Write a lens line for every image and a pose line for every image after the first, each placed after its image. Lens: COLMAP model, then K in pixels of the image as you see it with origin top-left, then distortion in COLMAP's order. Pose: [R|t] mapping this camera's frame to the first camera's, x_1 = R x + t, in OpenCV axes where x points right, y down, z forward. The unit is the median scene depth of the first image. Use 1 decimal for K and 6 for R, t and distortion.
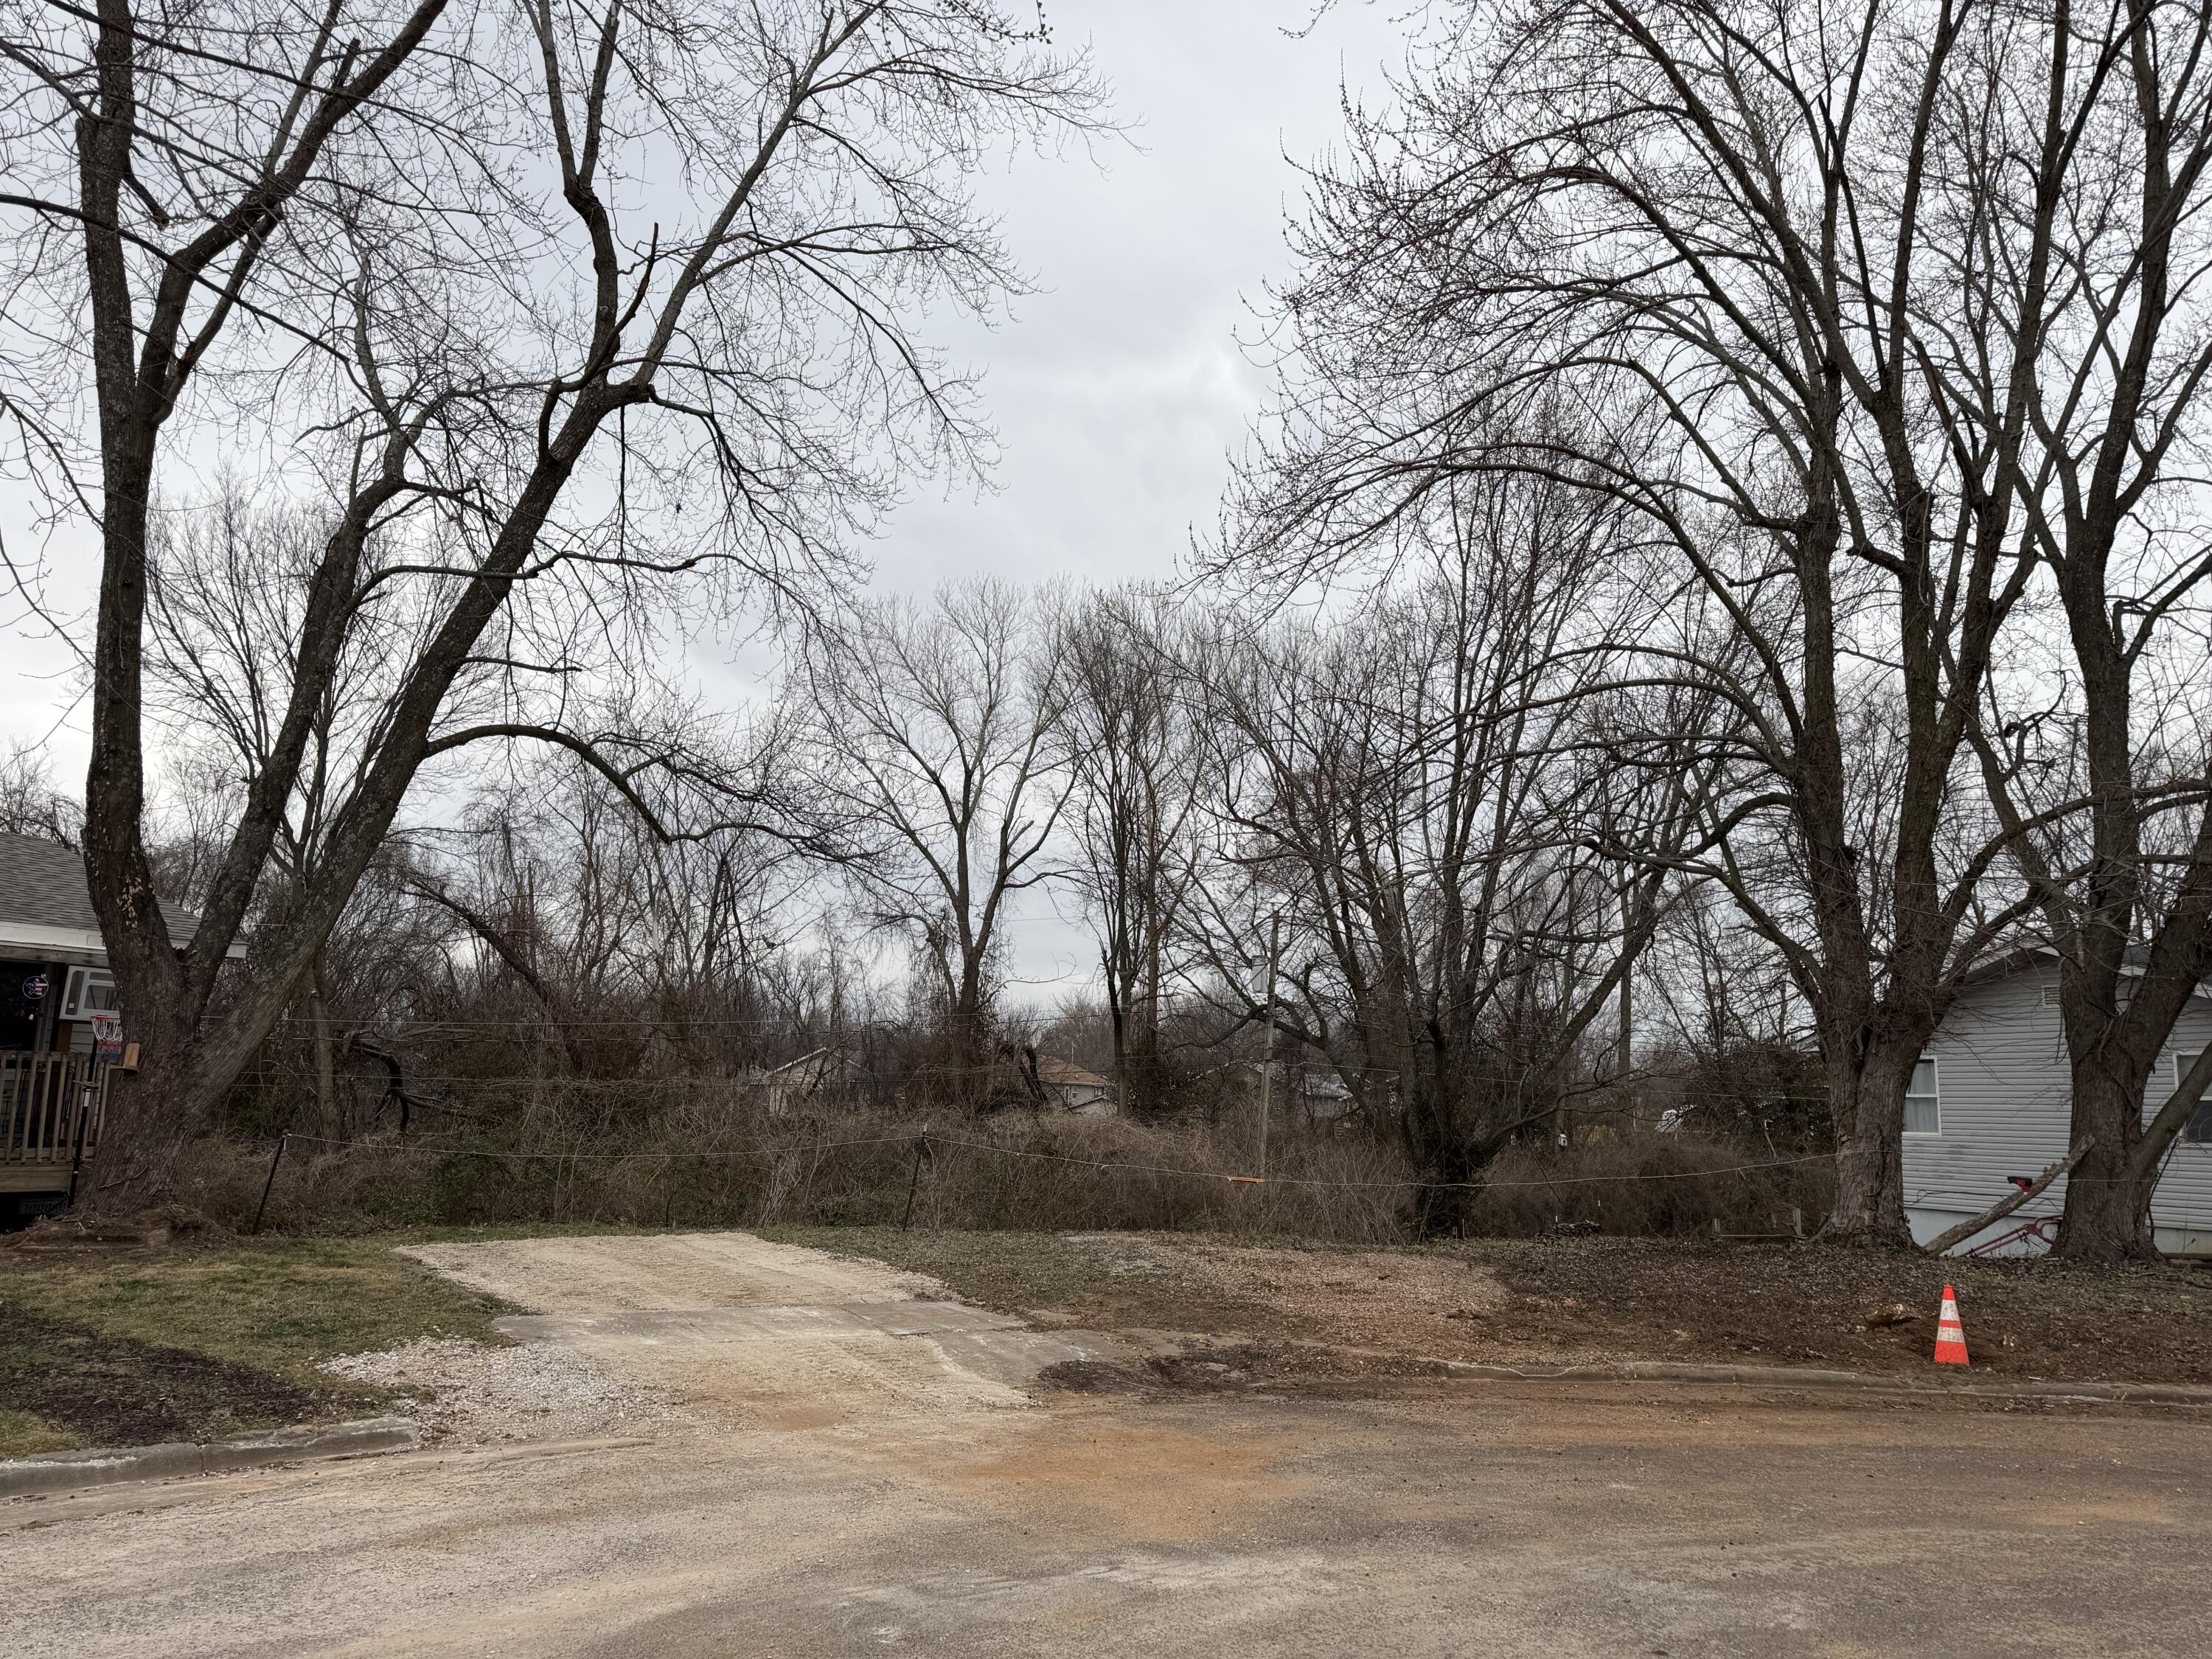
lens RADIAL K [[1520.6, 0, 1106.0], [0, 1520.6, 829.5], [0, 0, 1]] dist [0.028334, -0.049203]
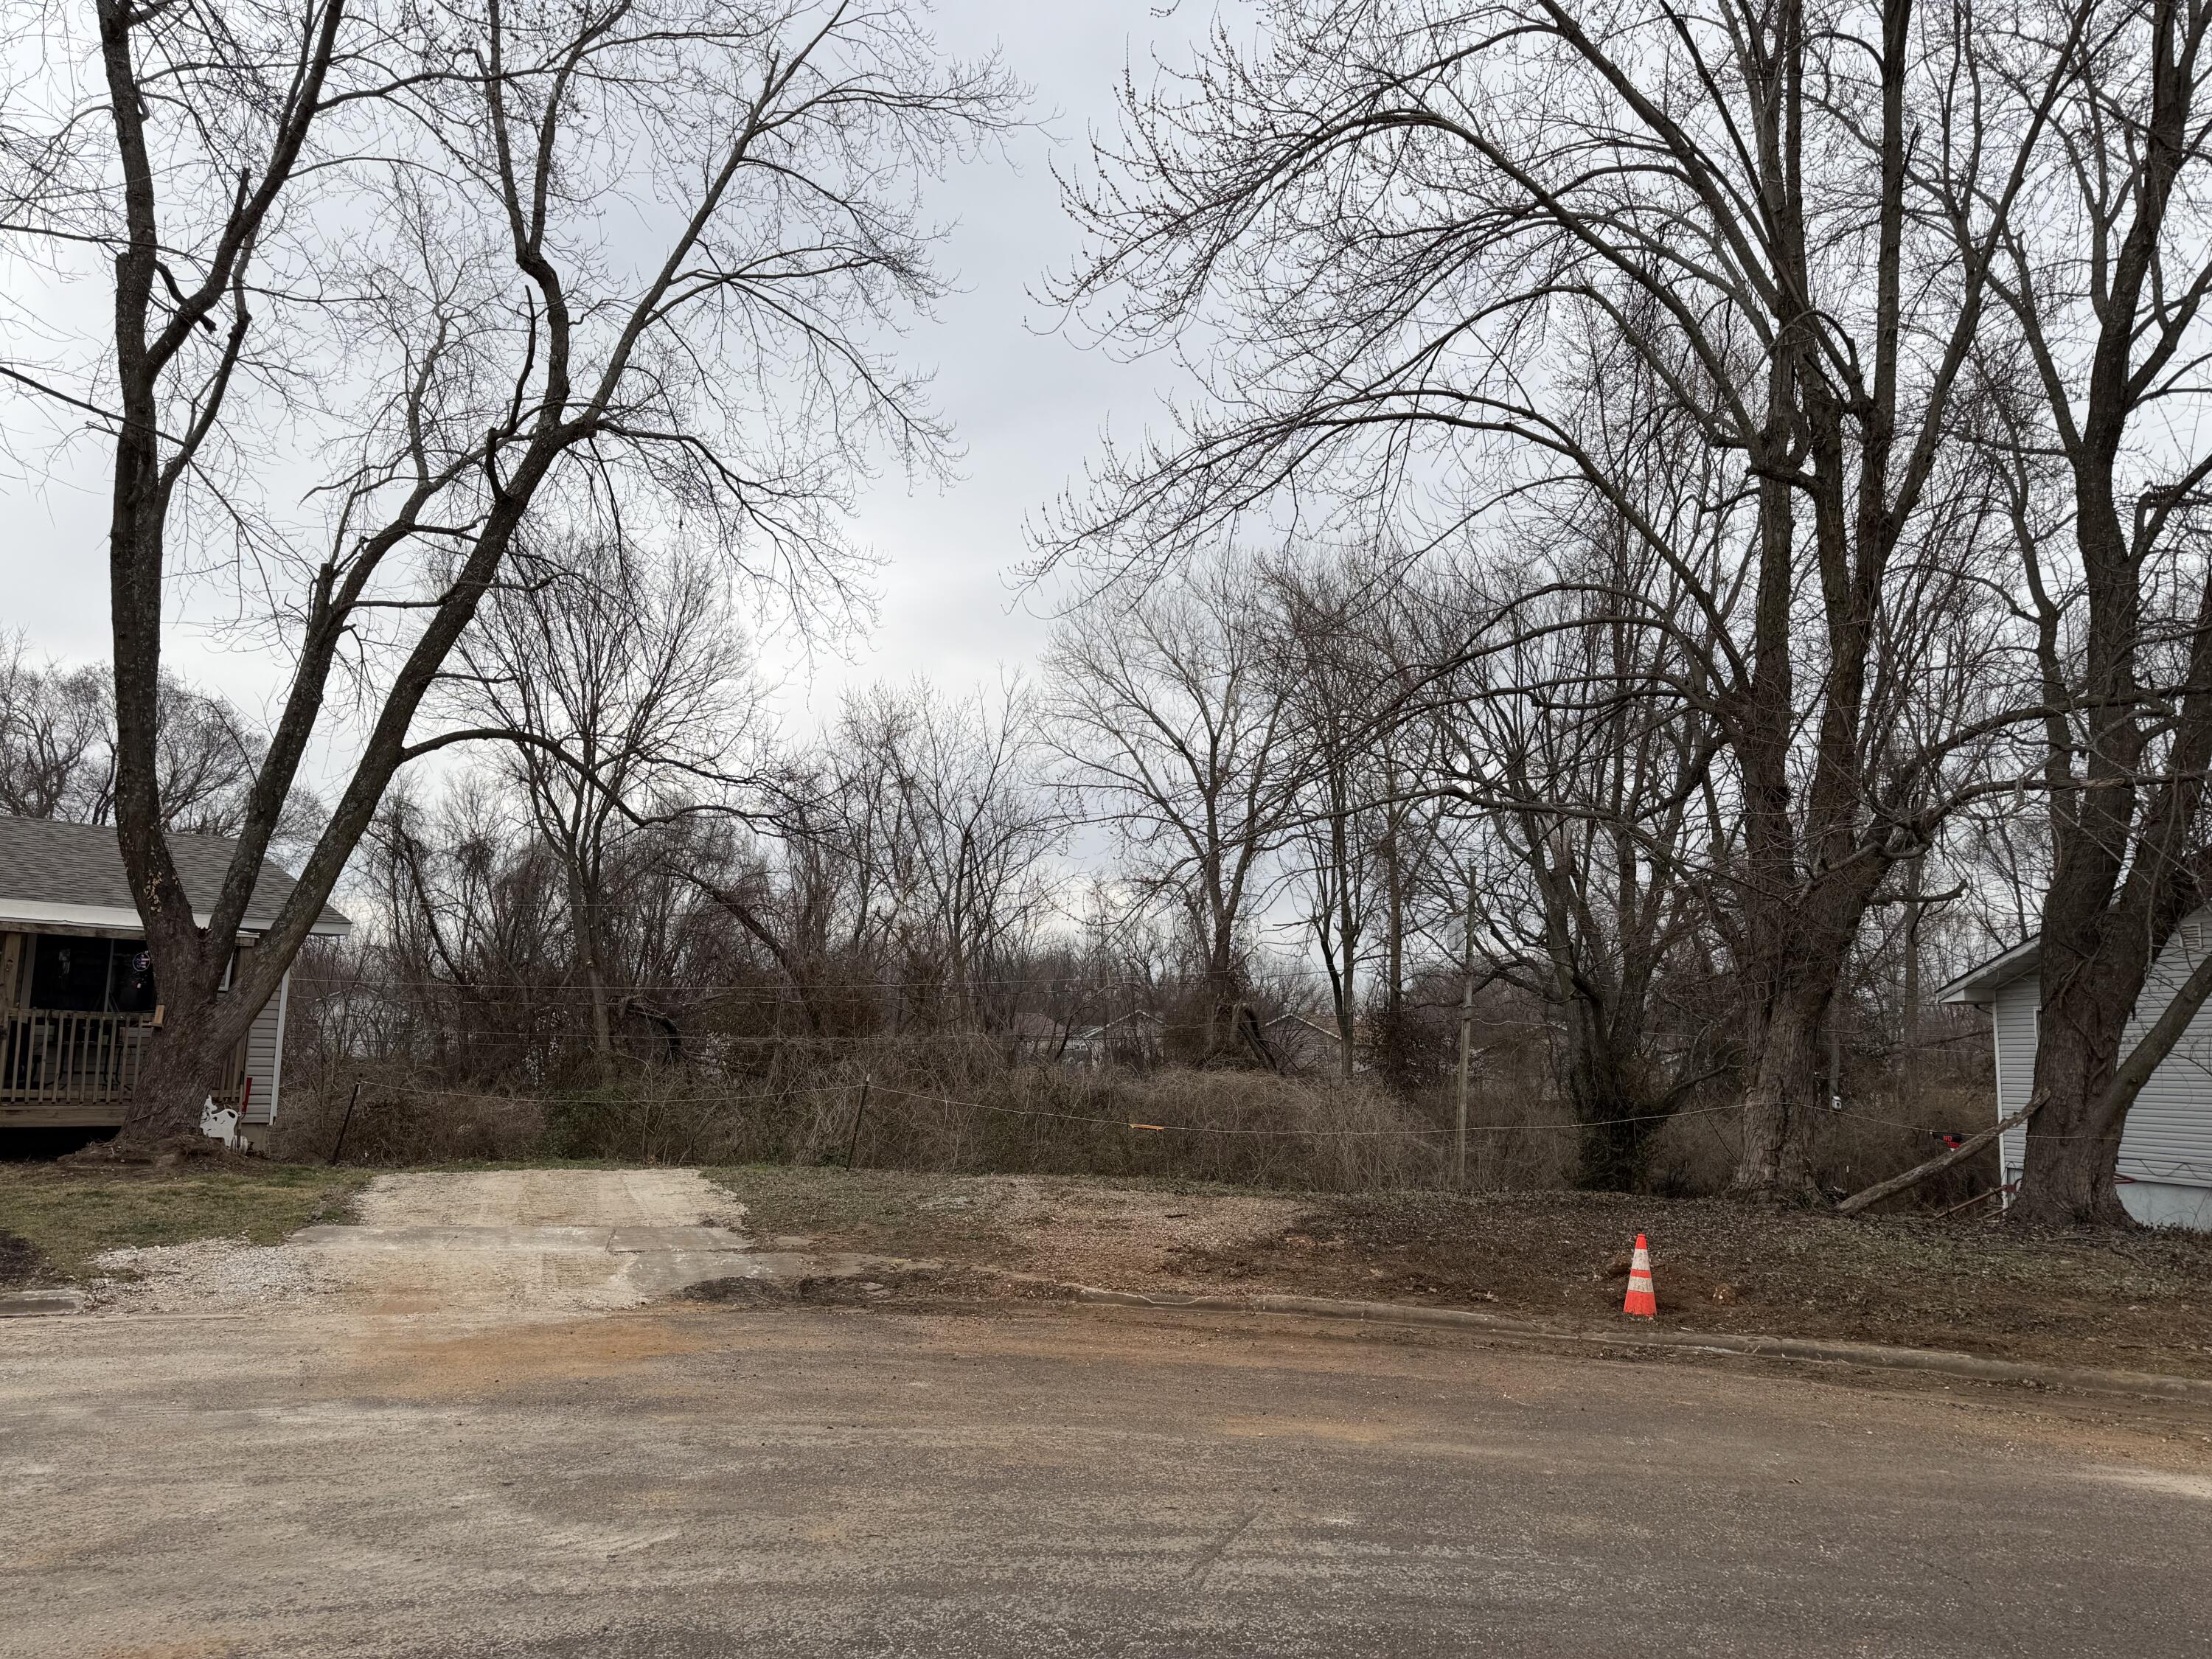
lens RADIAL K [[1506.8, 0, 1106.0], [0, 1506.8, 829.5], [0, 0, 1]] dist [0.035762, -0.033593]
pose [[0.971368, -0.035633, -0.234893, 0.275809], [0.041036, 0.998993, 0.018154, 0.005224], [0.234010, -0.027273, 0.971852, -0.009542]]
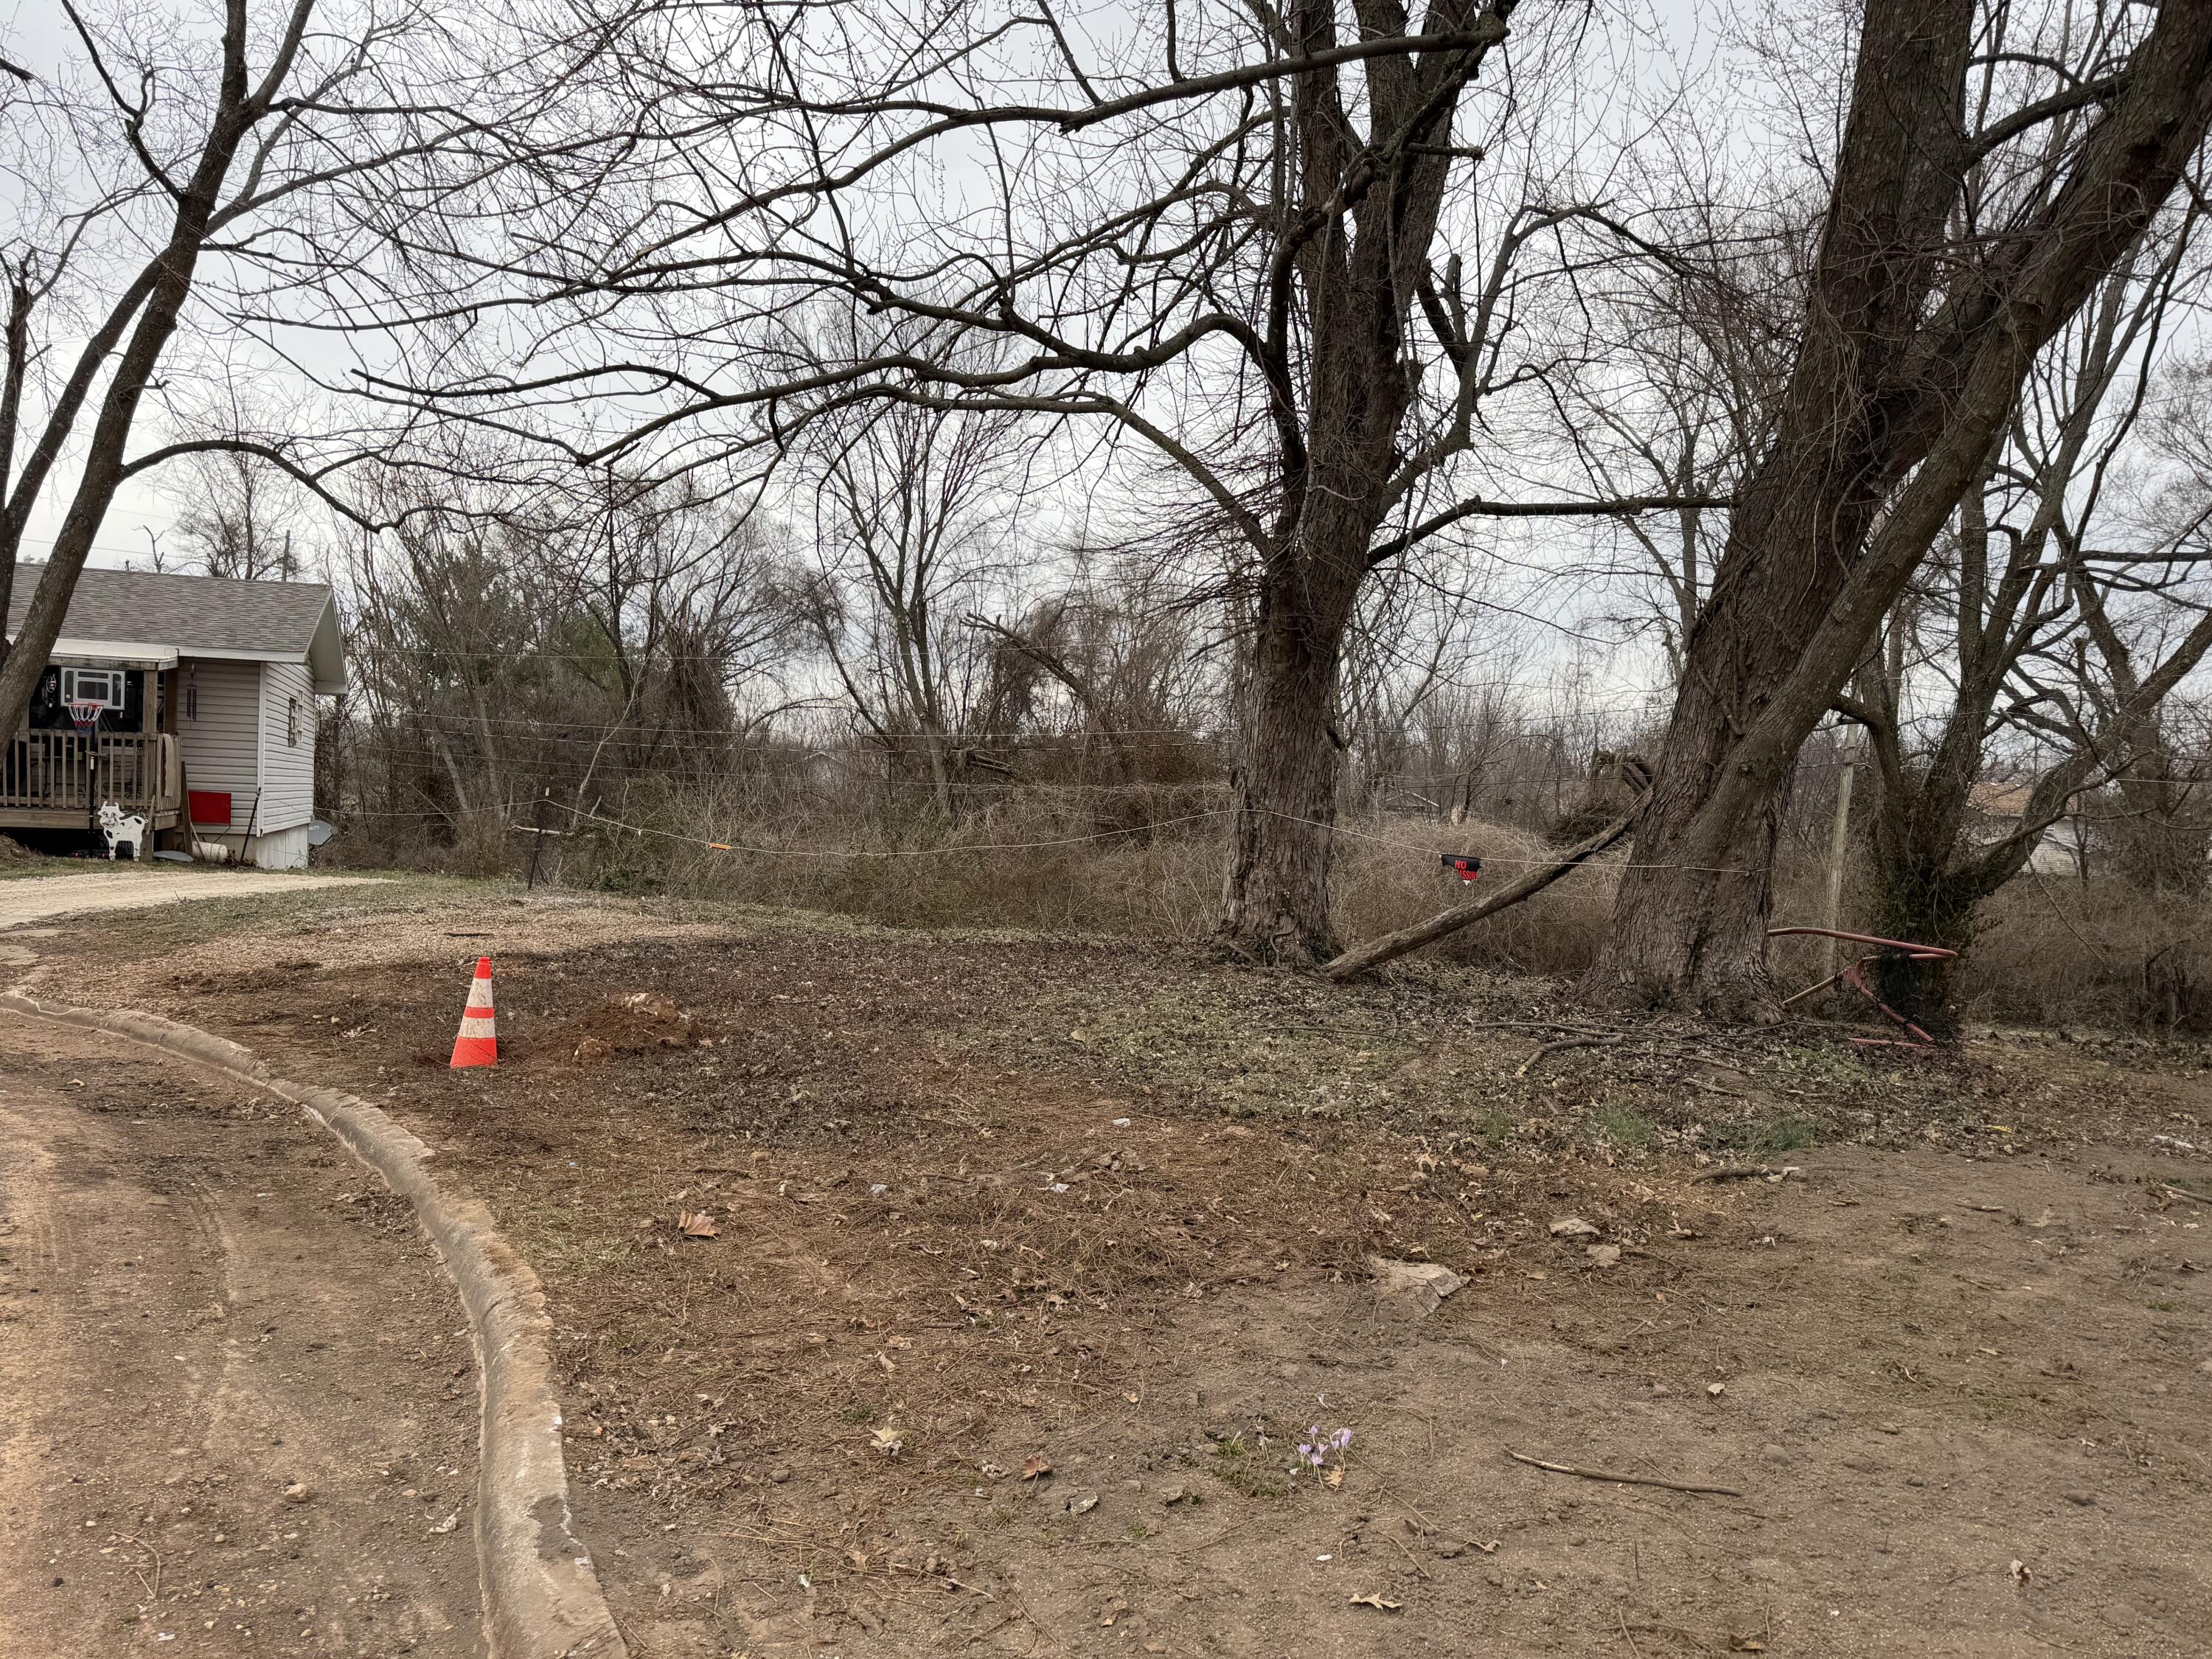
lens RADIAL K [[1506.8, 0, 1106.0], [0, 1506.8, 829.5], [0, 0, 1]] dist [0.035762, -0.033593]
pose [[0.764647, 0.009190, -0.644384, 0.727571], [0.085918, 0.989519, 0.116064, 0.121911], [0.638697, -0.144112, 0.755843, 0.421201]]
